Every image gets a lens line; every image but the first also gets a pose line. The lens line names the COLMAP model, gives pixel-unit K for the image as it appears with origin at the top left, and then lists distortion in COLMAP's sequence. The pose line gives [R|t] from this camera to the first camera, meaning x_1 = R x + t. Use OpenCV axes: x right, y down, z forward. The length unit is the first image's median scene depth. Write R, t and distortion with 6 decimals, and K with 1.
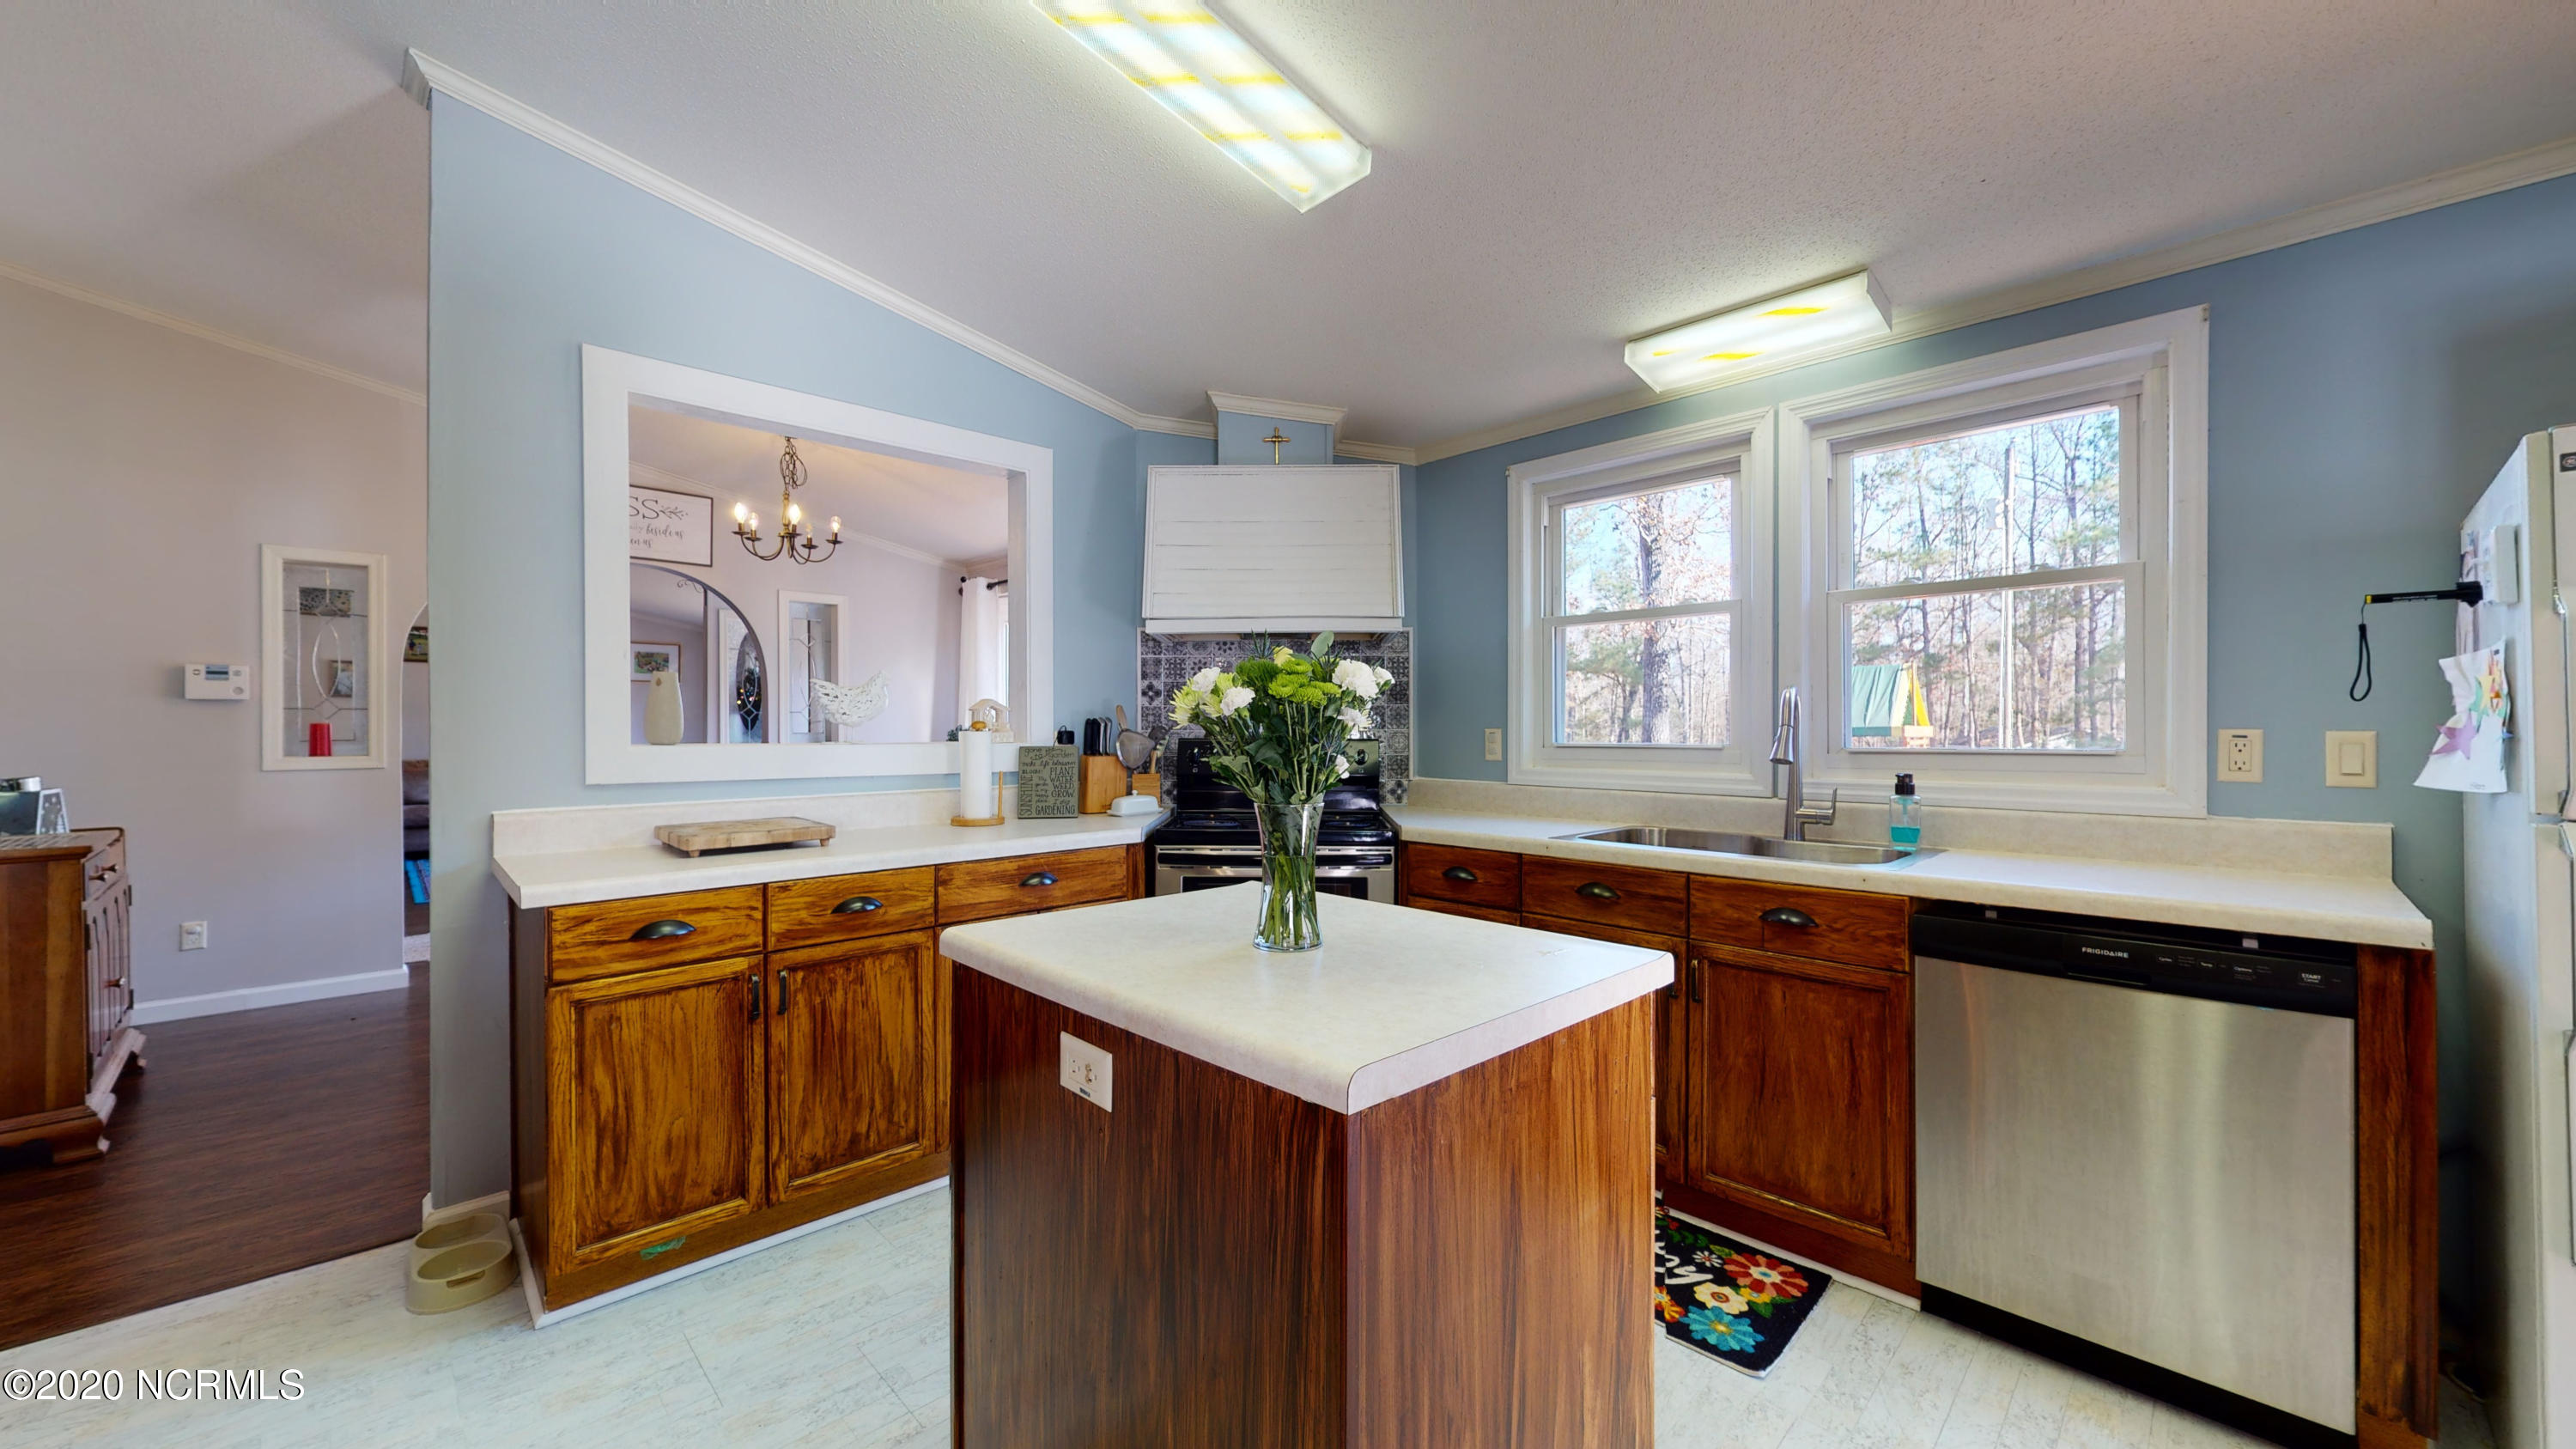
lens RADIAL K [[936.9, 0, 1278.7], [0, 936.9, 722.8], [0, 0, 1]] dist [-0.002502, -0.000344]
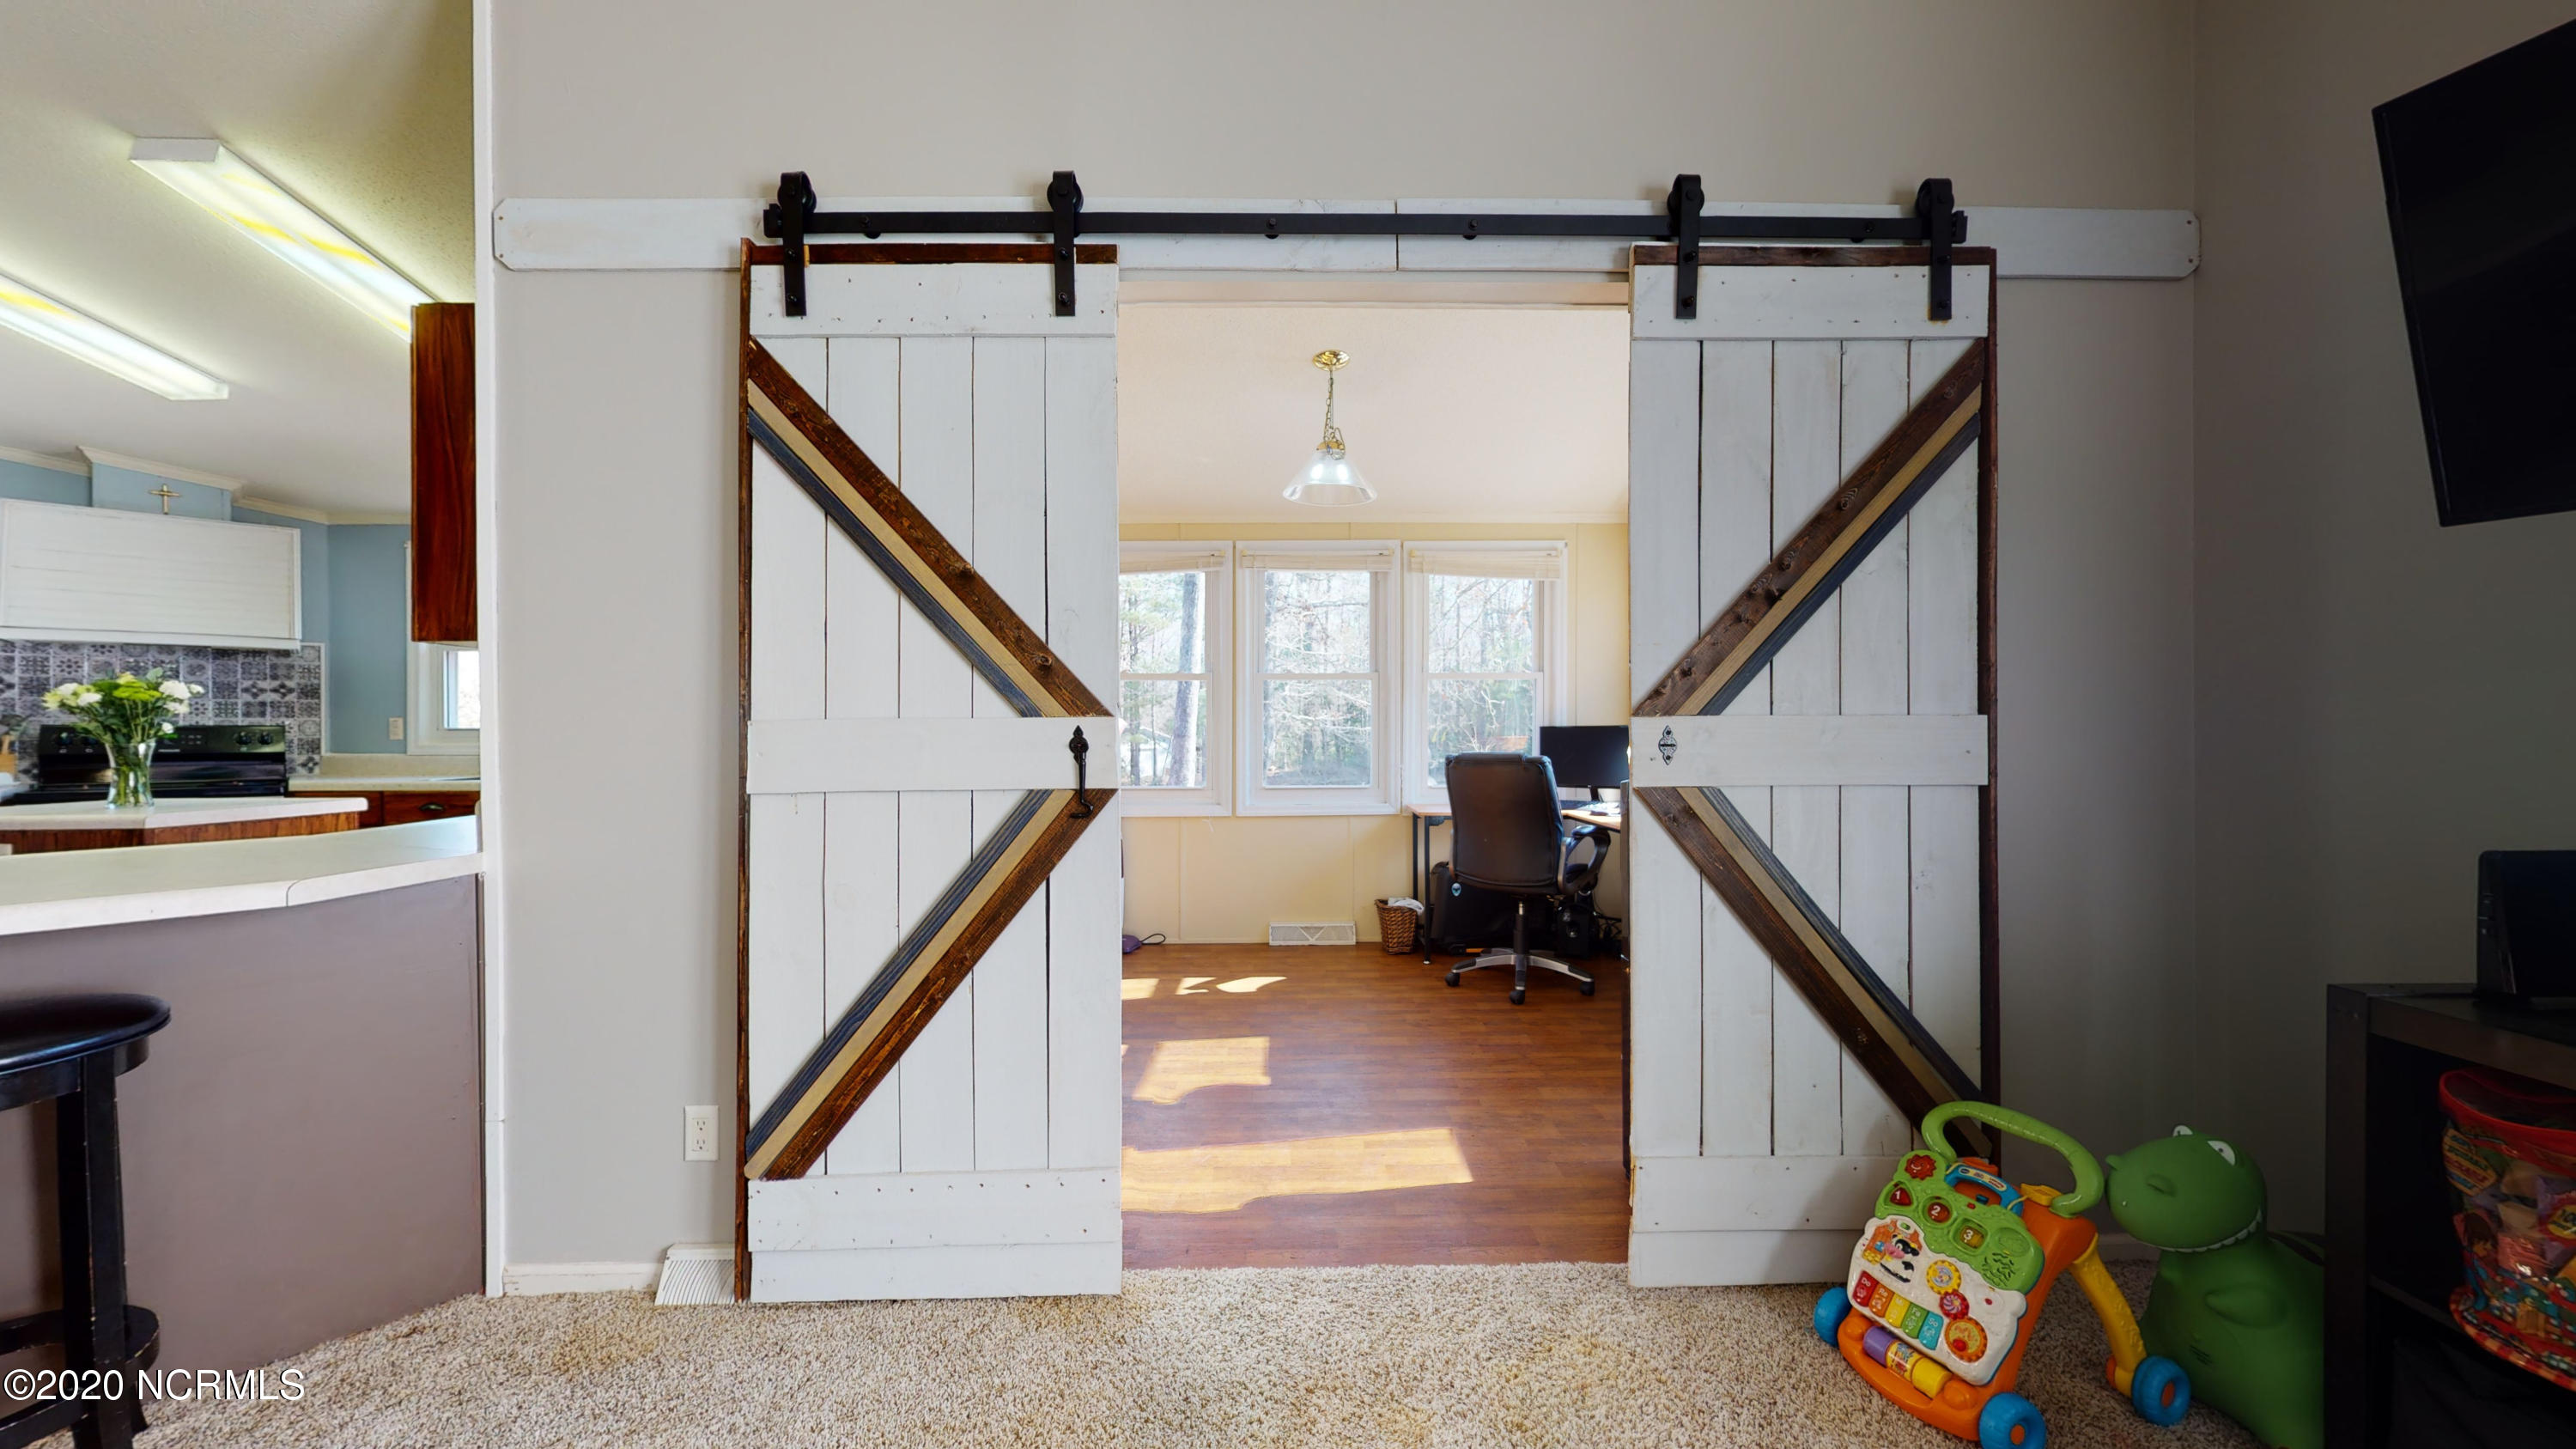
lens RADIAL K [[936.9, 0, 1293.3], [0, 936.9, 723.9], [0, 0, 1]] dist [-0.002502, -0.000344]
pose [[0.672525, -0.000439, 0.740074, 0.120663], [-0.000905, 0.999999, 0.001416, 0.016319], [-0.740074, -0.001623, 0.672524, -1.333435]]
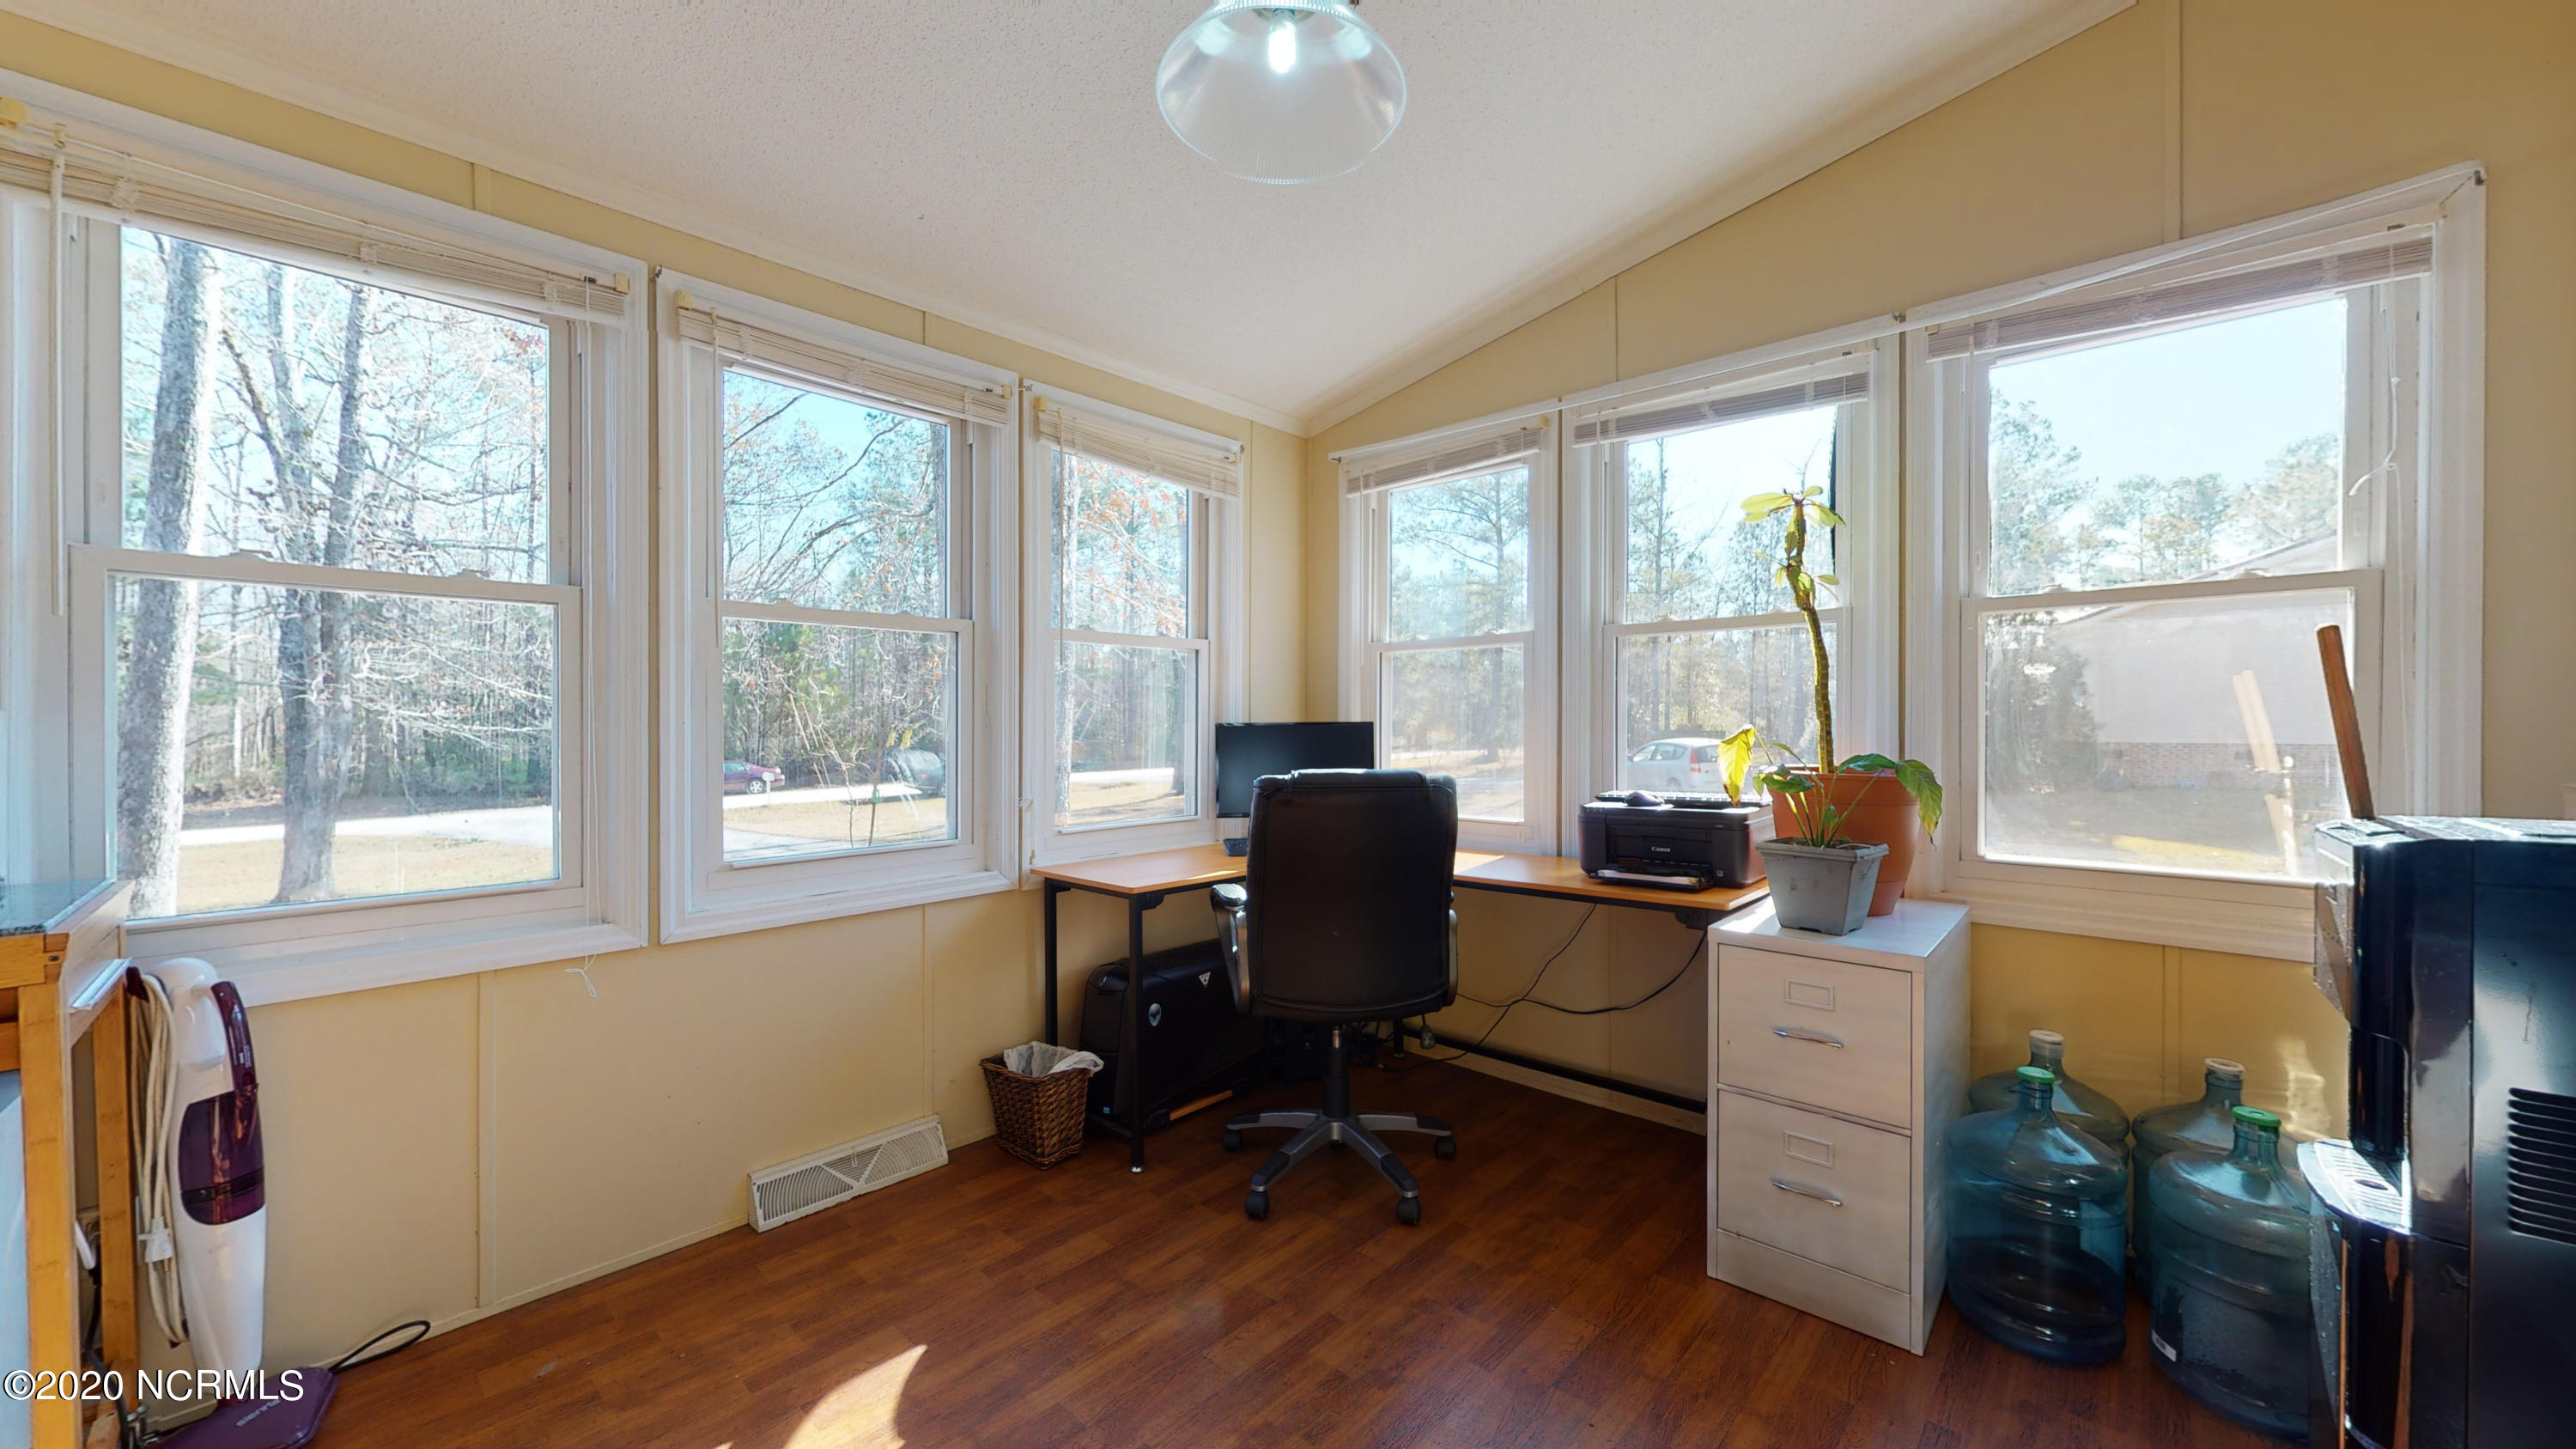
lens RADIAL K [[936.9, 0, 1279.0], [0, 936.9, 727.4], [0, 0, 1]] dist [-0.002502, -0.000344]
pose [[-0.067897, -0.004696, 0.997681, 0.665440], [-0.002256, 0.999987, 0.004553, 0.022984], [-0.997690, -0.001942, -0.067906, -0.391674]]
